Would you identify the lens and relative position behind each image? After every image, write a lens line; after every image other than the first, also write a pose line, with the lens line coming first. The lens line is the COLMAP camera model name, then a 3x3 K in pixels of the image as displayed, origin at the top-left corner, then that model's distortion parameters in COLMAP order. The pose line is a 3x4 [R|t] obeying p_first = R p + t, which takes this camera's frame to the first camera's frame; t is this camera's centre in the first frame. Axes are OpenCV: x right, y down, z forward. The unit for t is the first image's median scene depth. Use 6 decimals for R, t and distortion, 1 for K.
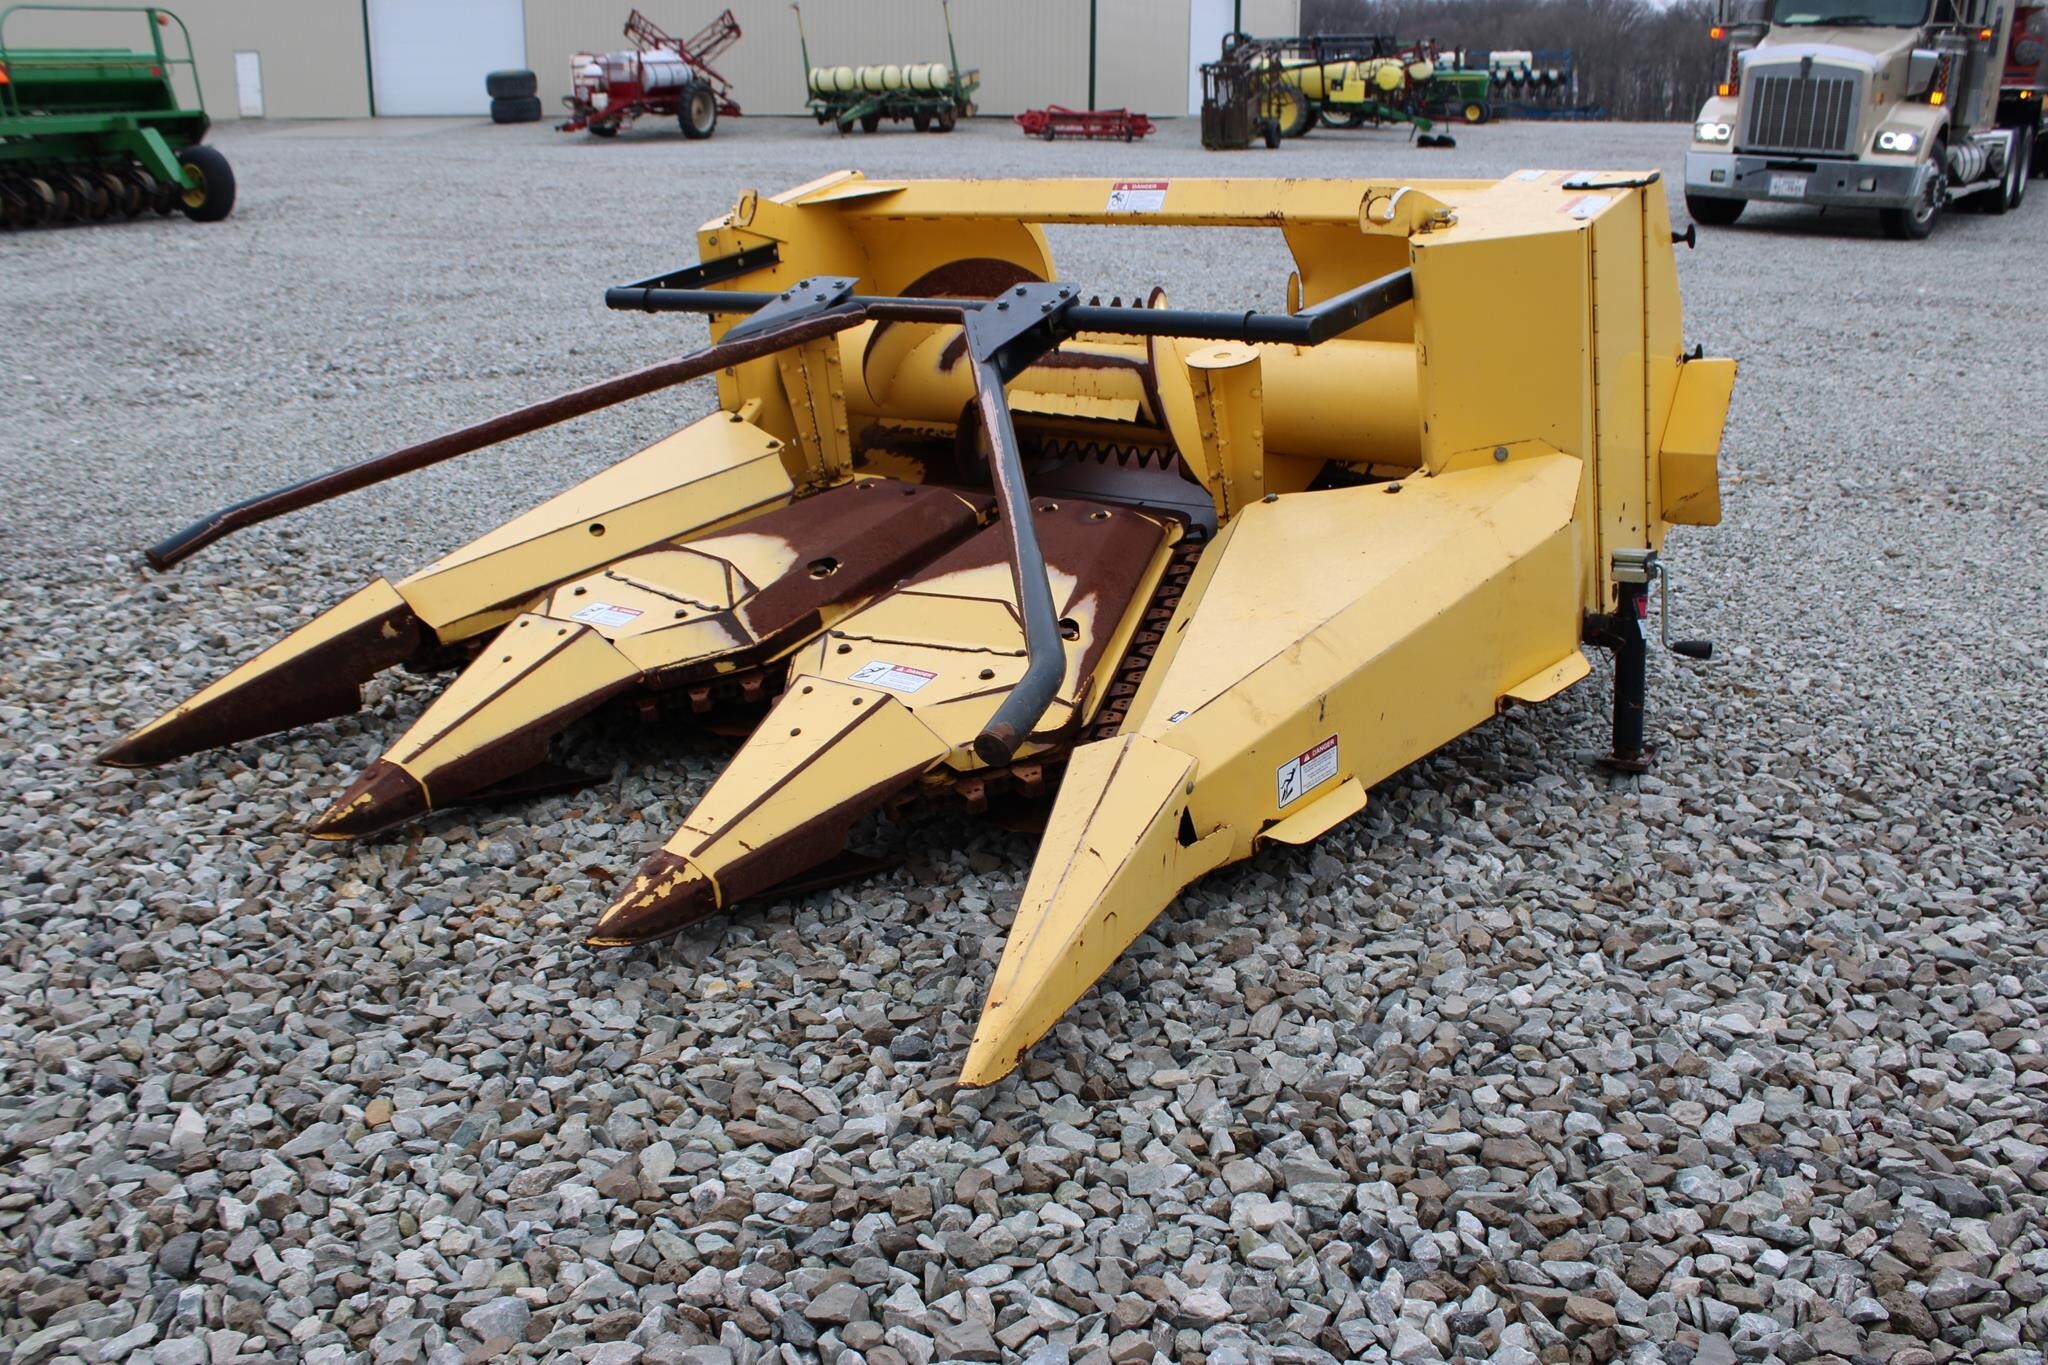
lens RADIAL K [[1869.0, 0, 1024.0], [0, 1869.0, 682.5], [0, 0, 1]] dist [-0.159717, 0.157505]
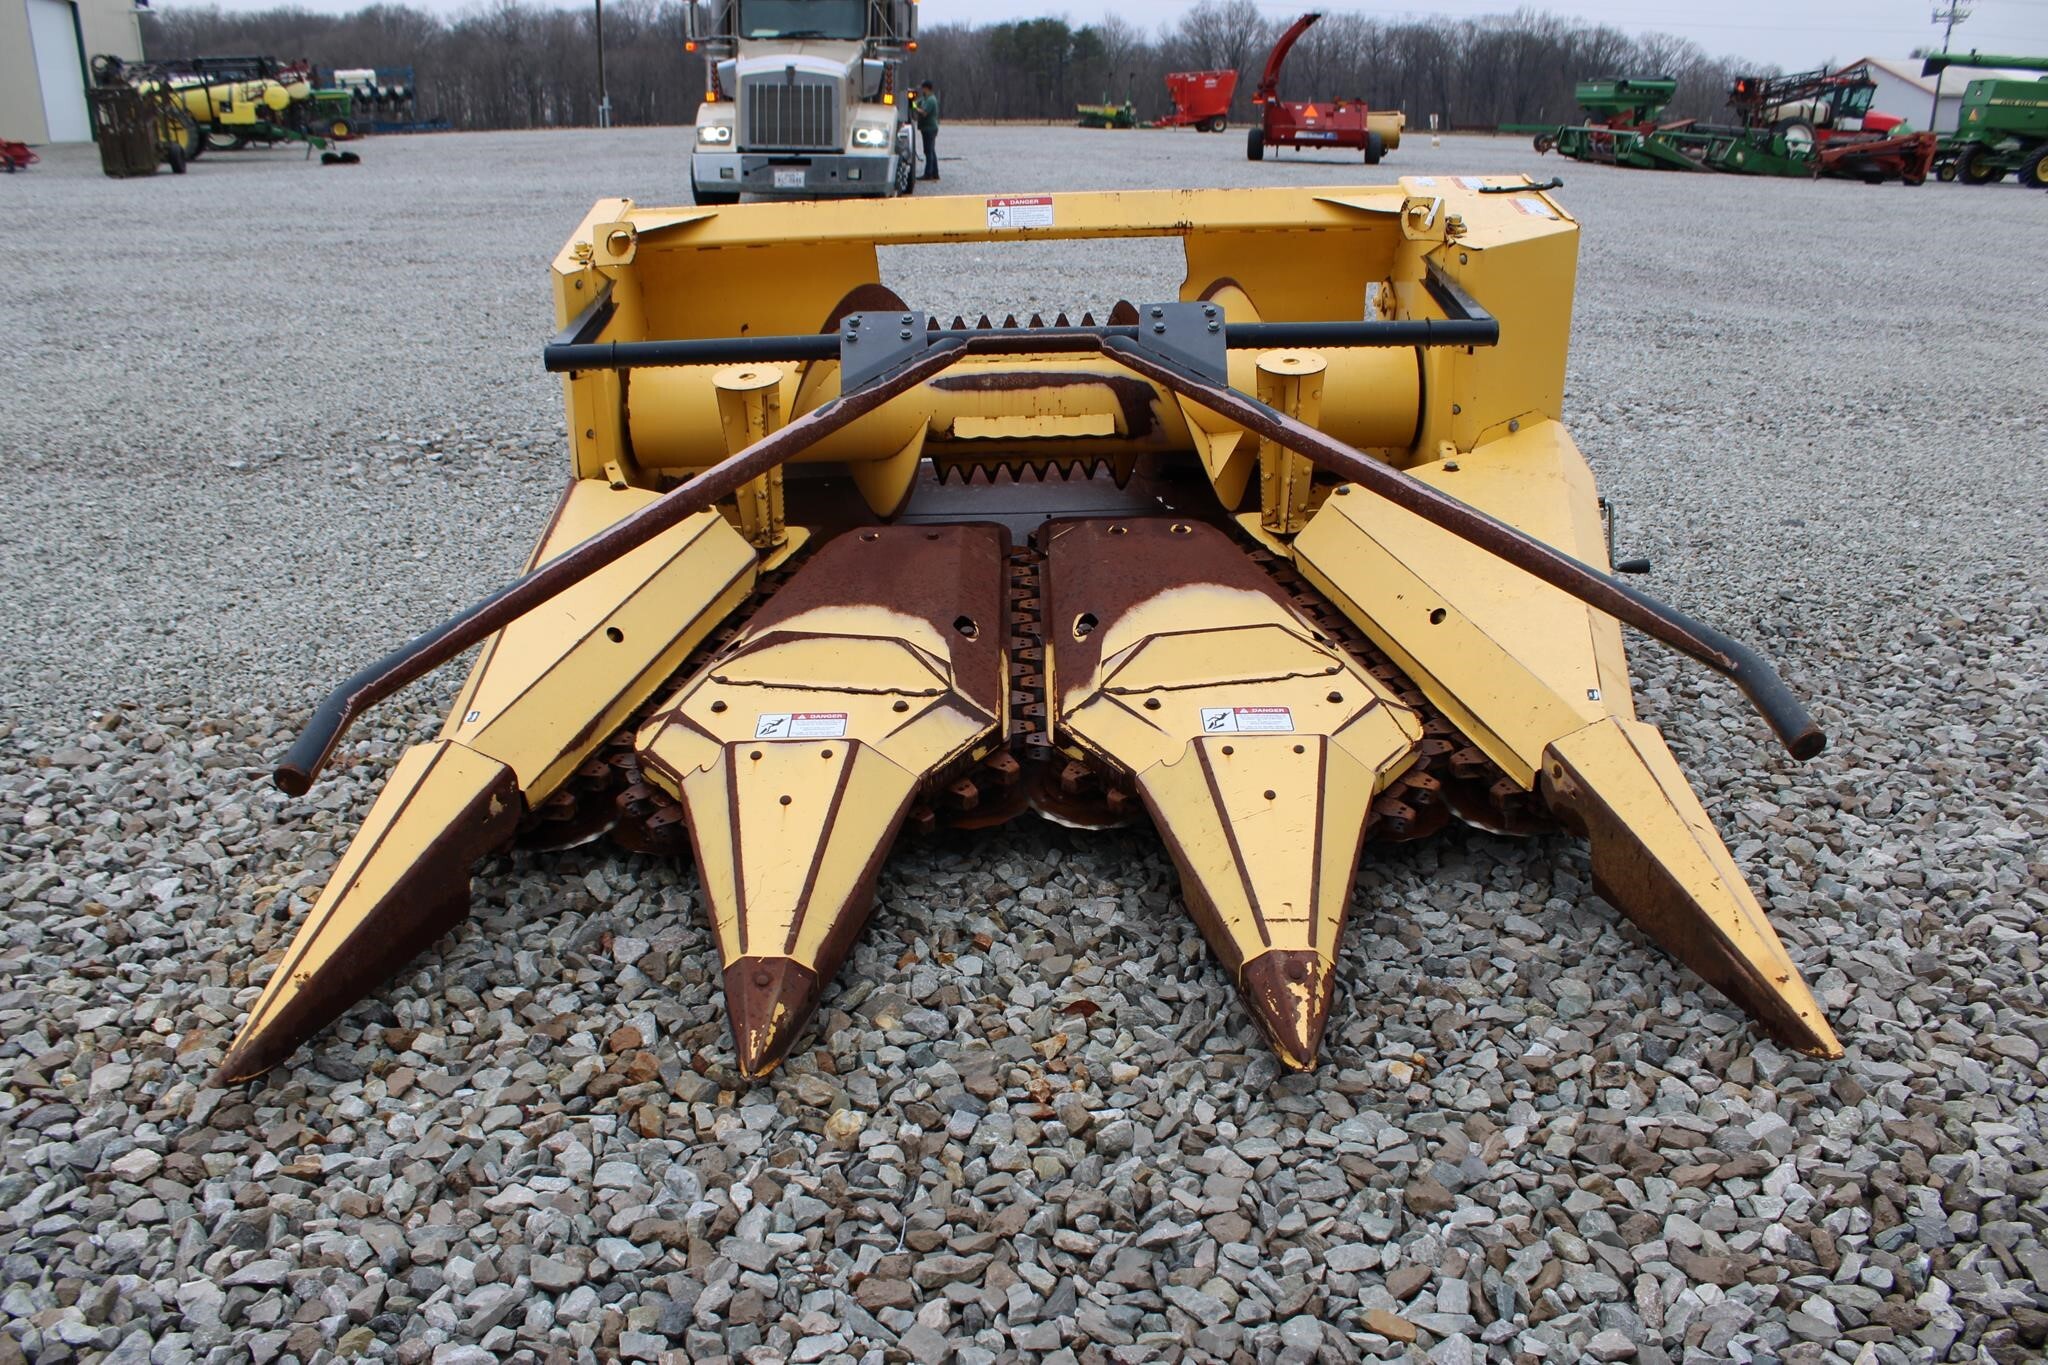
lens RADIAL K [[1707.3, 0, 1020.7], [0, 1707.3, 679.5], [0, 0, 1]] dist [-0.164248, 0.148183]
pose [[0.803827, -0.191304, 0.563262, -0.502346], [0.179689, 0.980732, 0.076659, -0.085745], [-0.567074, 0.039592, 0.822715, 0.261941]]
